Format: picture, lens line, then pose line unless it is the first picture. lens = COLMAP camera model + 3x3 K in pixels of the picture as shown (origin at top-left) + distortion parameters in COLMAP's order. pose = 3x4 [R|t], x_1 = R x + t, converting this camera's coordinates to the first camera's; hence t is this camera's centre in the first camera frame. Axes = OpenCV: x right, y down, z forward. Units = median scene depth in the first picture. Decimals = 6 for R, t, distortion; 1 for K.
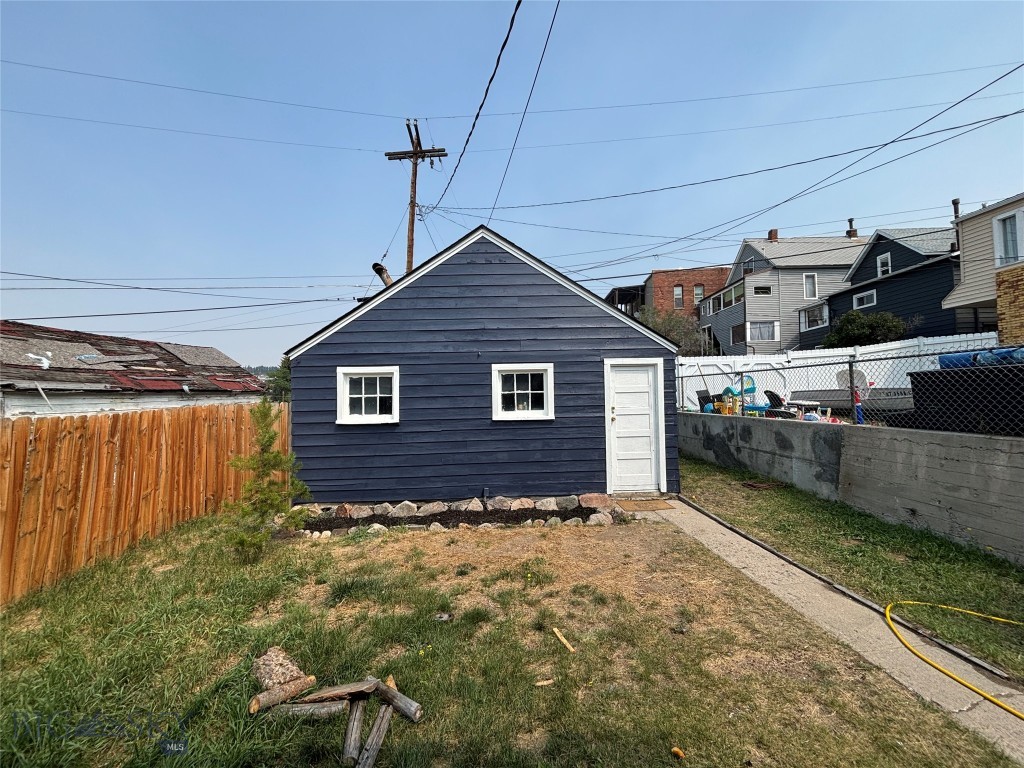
lens RADIAL K [[415.2, 0, 508.7], [0, 415.2, 382.9], [0, 0, 1]] dist [-0.001694, 0.000946]
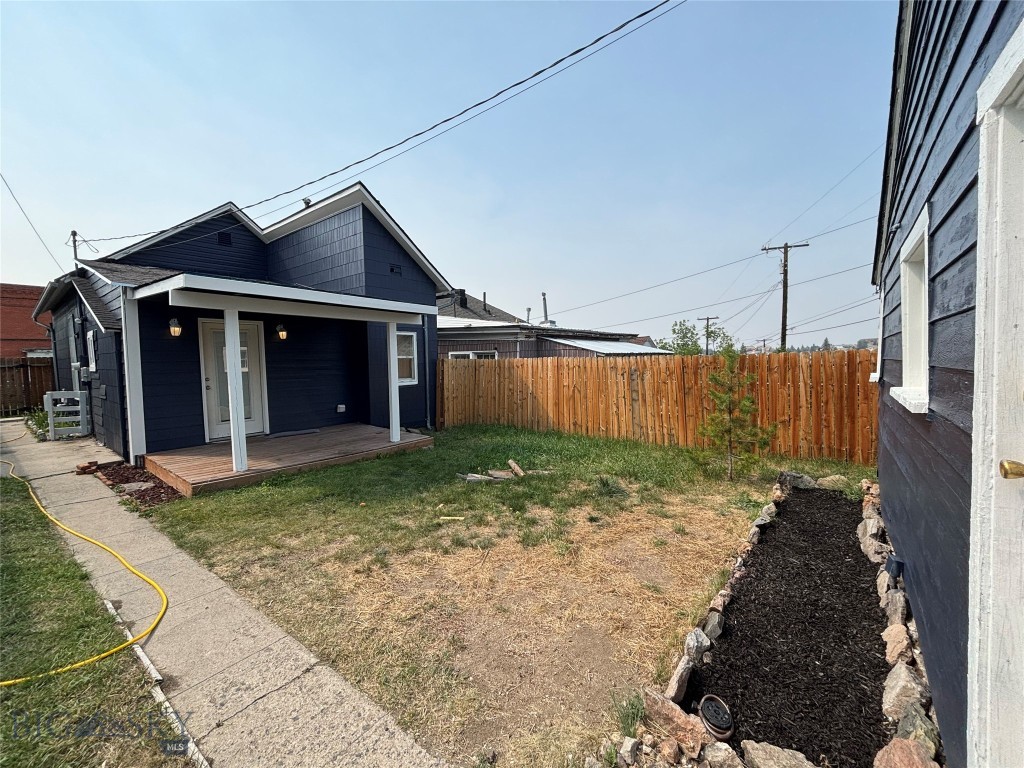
lens RADIAL K [[415.2, 0, 510.6], [0, 415.2, 380.1], [0, 0, 1]] dist [-0.001694, 0.000946]
pose [[-0.651114, 0.067701, -0.755954, 0.791687], [0.046356, 0.997702, 0.049424, 0.063614], [0.757563, -0.002862, -0.652756, 1.570371]]
